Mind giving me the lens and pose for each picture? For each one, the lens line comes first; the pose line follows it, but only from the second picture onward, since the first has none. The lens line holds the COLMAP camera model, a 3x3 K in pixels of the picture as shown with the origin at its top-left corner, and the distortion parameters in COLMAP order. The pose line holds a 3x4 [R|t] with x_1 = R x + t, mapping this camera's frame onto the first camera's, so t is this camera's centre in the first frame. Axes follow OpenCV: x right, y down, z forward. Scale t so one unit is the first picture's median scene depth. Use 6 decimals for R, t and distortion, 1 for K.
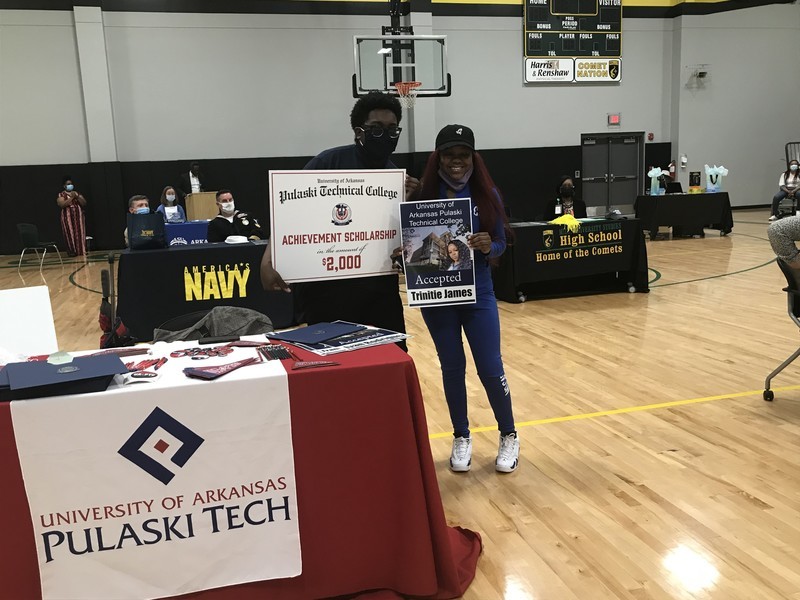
lens RADIAL K [[724.9, 0, 395.2], [0, 724.9, 292.8], [0, 0, 1]] dist [0.033513, 0.001008]
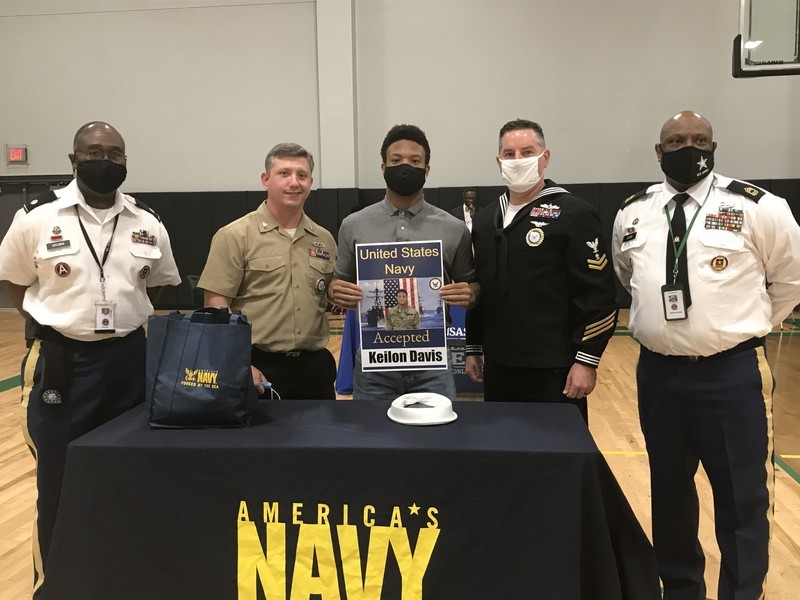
lens RADIAL K [[825.9, 0, 400.0], [0, 825.9, 300.0], [0, 0, 1]] dist [0.147504, -0.396476]
pose [[0.926985, 0.067557, -0.368964, -0.082516], [-0.086528, 0.995631, -0.035094, -0.099329], [0.364982, 0.064457, 0.928781, 0.583761]]
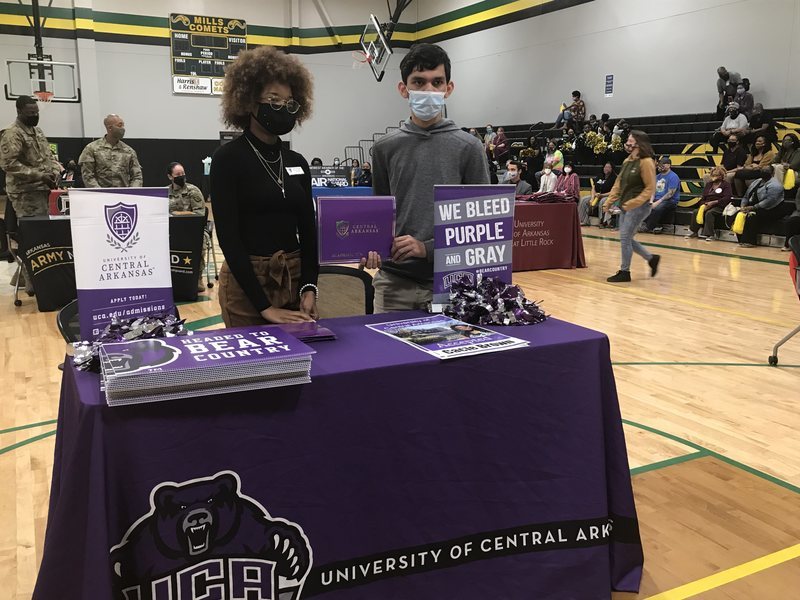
lens RADIAL K [[724.9, 0, 395.2], [0, 724.9, 292.8], [0, 0, 1]] dist [0.033513, 0.001008]
pose [[0.976562, 0.006872, 0.215127, 0.724862], [-0.011486, 0.999730, 0.020204, 0.165601], [-0.214931, -0.022202, 0.976377, -1.198102]]
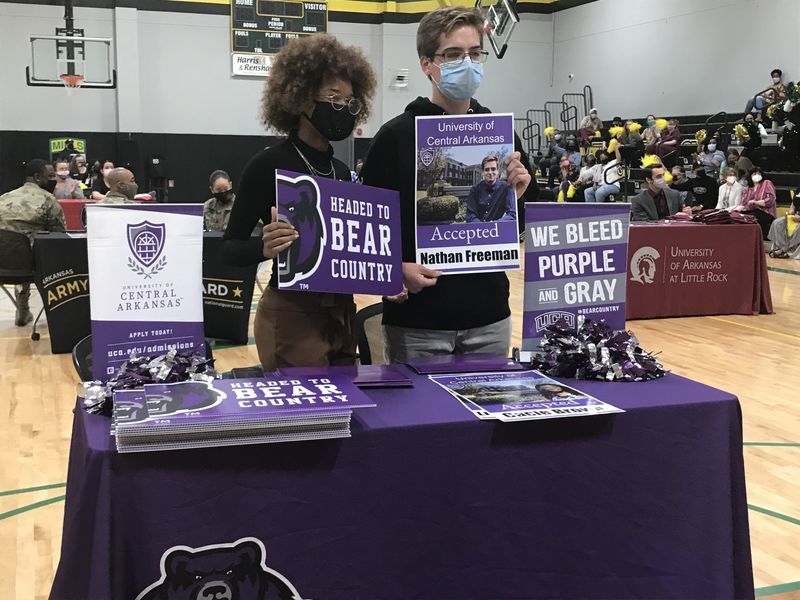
lens RADIAL K [[983.2, 0, 400.0], [0, 983.2, 300.0], [0, 0, 1]] dist [0.124928, -0.278148]
pose [[0.994771, 0.038083, 0.094767, 0.733437], [-0.036446, 0.999156, -0.018951, 0.166857], [-0.095409, 0.015398, 0.995319, -1.226795]]
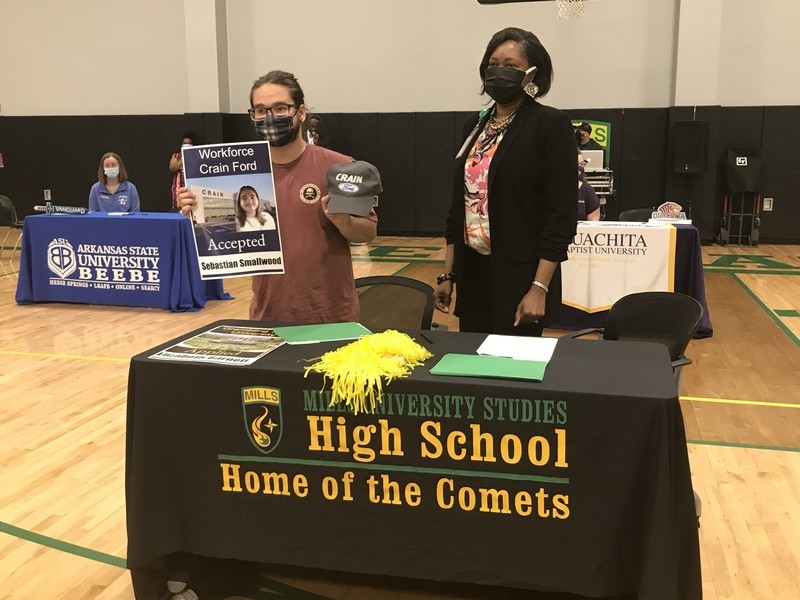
lens RADIAL K [[825.9, 0, 400.0], [0, 825.9, 300.0], [0, 0, 1]] dist [0.147504, -0.396476]
pose [[0.871415, 0.129047, -0.473269, 0.392599], [-0.112661, 0.991637, 0.062954, -0.141960], [0.477435, -0.001540, 0.878666, 0.747445]]
